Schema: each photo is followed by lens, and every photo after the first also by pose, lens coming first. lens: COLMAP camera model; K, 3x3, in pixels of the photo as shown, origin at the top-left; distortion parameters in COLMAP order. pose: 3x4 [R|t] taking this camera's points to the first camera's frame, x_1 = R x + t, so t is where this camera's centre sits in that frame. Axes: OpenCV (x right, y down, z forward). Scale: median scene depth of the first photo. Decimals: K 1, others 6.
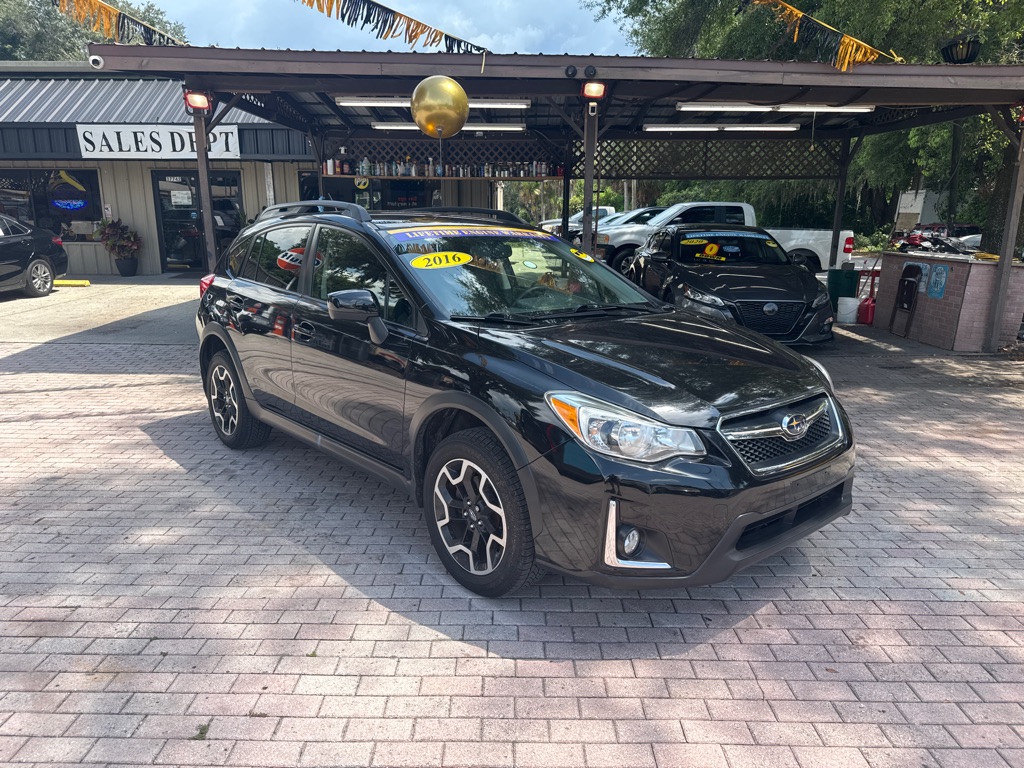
lens RADIAL K [[710.4, 0, 512.4], [0, 710.4, 388.6], [0, 0, 1]] dist [-0.002467, -0.014812]
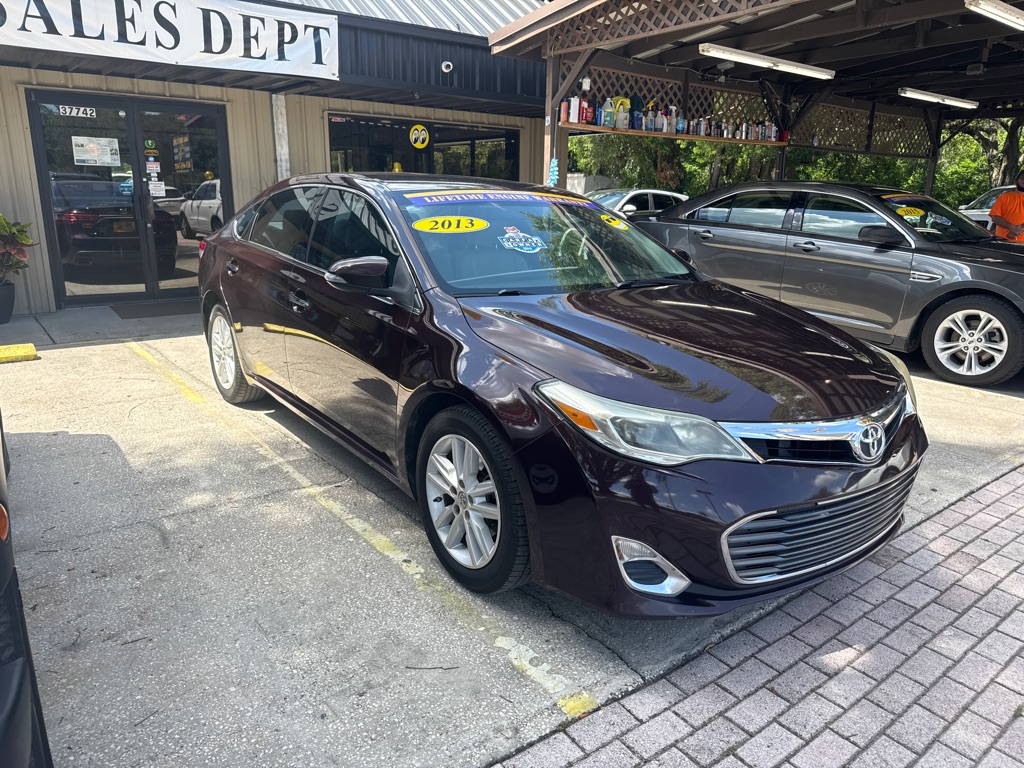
lens RADIAL K [[710.4, 0, 512.2], [0, 710.4, 379.9], [0, 0, 1]] dist [-0.002467, -0.014812]
pose [[0.788041, -0.153042, 0.596296, -0.633242], [0.142313, 0.987658, 0.065411, -0.119804], [-0.598947, 0.033314, 0.800095, 0.506442]]
